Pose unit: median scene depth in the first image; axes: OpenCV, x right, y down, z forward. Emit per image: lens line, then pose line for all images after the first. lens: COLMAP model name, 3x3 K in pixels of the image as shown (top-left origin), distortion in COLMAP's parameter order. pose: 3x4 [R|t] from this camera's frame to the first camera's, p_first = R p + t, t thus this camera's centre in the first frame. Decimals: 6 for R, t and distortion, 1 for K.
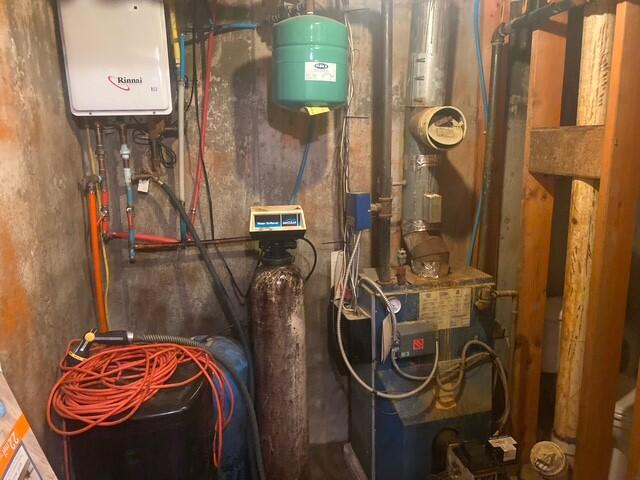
lens RADIAL K [[505.1, 0, 320.0], [0, 505.1, 240.0], [0, 0, 1]] dist [-0.030121, -0.006021]
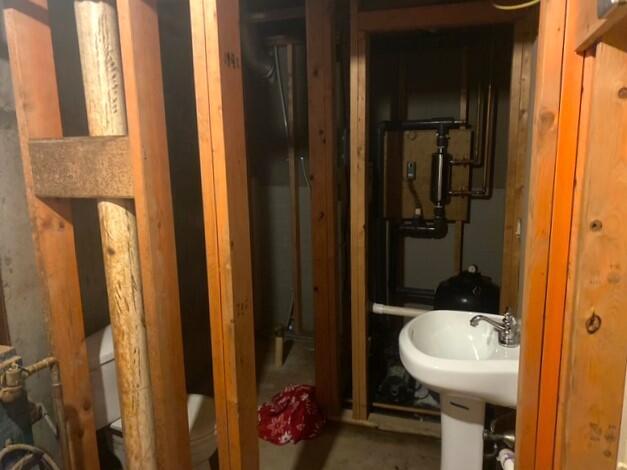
lens RADIAL K [[490.8, 0, 313.5], [0, 490.8, 235.0], [0, 0, 1]] dist [0.013242, -0.008583]
pose [[0.558350, -0.142600, 0.817258, 0.036527], [0.173983, 0.983337, 0.052714, -0.047977], [-0.811157, 0.112756, 0.573856, 0.257905]]
